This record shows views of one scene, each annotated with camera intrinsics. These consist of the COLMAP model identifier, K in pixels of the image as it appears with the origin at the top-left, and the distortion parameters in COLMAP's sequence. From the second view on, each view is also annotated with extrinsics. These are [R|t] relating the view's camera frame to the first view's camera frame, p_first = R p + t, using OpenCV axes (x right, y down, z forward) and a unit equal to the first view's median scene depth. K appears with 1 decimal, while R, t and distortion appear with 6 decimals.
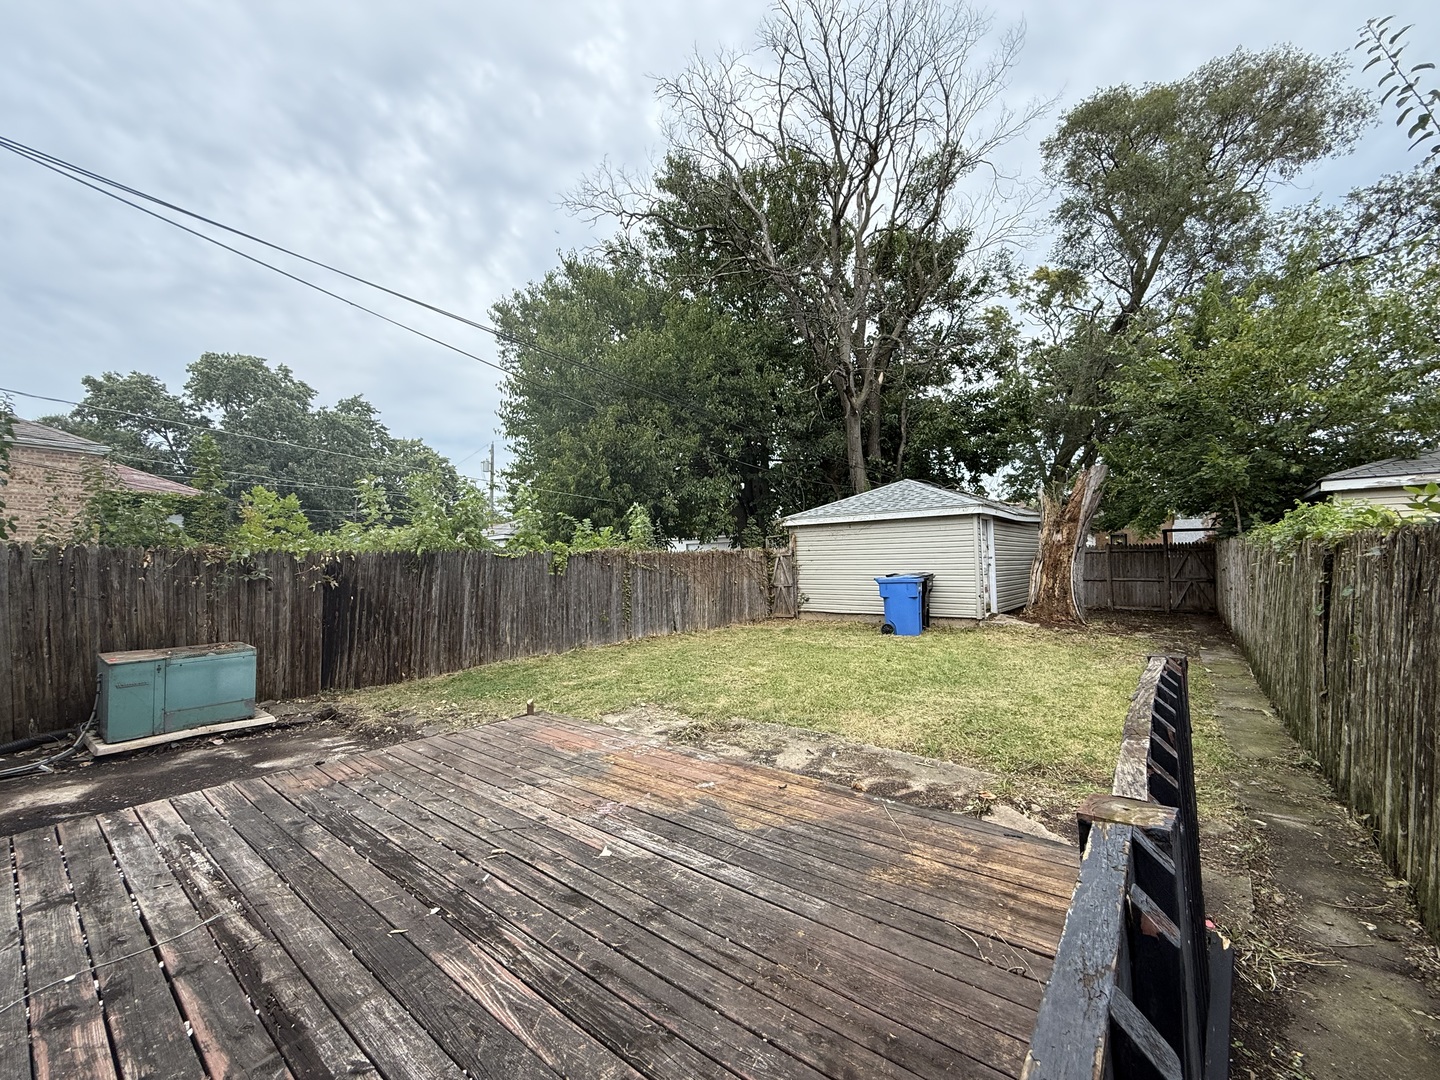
lens RADIAL K [[572.2, 0, 717.2], [0, 572.2, 536.9], [0, 0, 1]] dist [-0.000119, 0.000256]
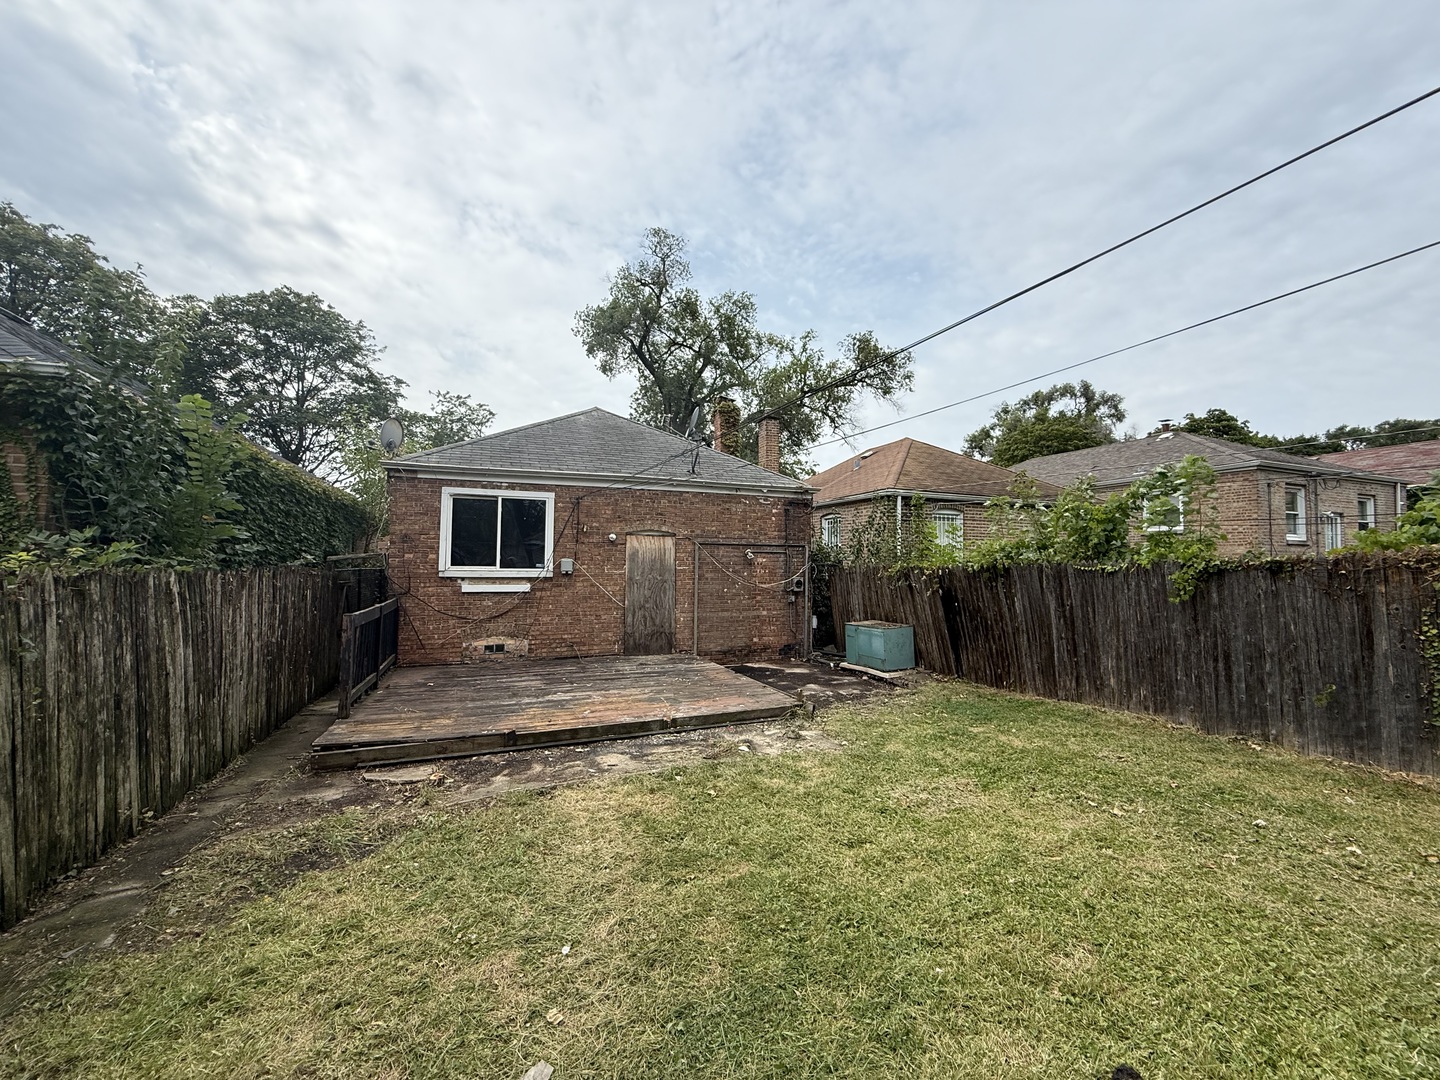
lens RADIAL K [[572.2, 0, 717.2], [0, 572.2, 536.9], [0, 0, 1]] dist [-0.000119, 0.000256]
pose [[-0.499450, -0.036421, -0.865577, 0.864274], [0.045798, 0.996609, -0.068360, 0.029806], [0.865131, -0.073784, -0.496089, 1.490727]]
